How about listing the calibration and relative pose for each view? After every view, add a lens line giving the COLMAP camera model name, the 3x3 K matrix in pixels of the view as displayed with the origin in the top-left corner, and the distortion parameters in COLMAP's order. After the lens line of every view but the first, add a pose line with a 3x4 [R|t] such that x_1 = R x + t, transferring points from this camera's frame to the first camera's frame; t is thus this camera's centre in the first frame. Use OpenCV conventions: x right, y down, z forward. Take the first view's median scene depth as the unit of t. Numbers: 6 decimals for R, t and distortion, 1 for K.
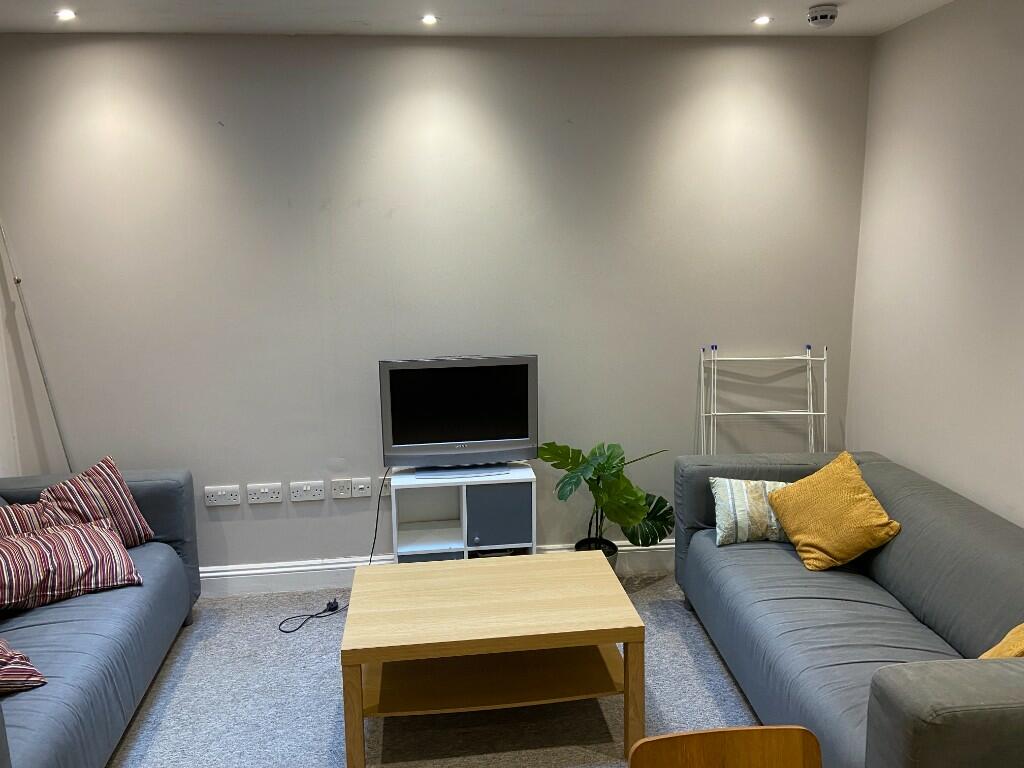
lens RADIAL K [[773.5, 0, 512.0], [0, 773.5, 384.0], [0, 0, 1]] dist [0.122958, -0.161517]
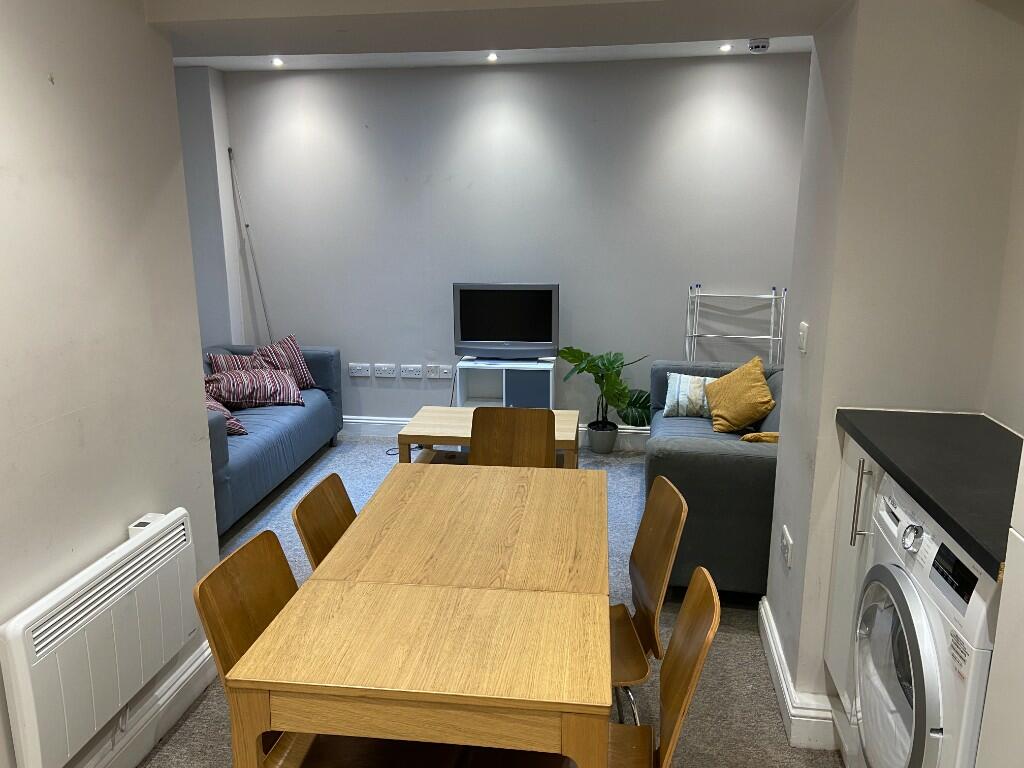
lens RADIAL K [[773.5, 0, 512.0], [0, 773.5, 384.0], [0, 0, 1]] dist [0.122958, -0.161517]
pose [[0.969471, 0.066327, -0.236064, 0.308319], [-0.058683, 0.997504, 0.039270, 0.099359], [0.238079, -0.024218, 0.970944, -0.448824]]
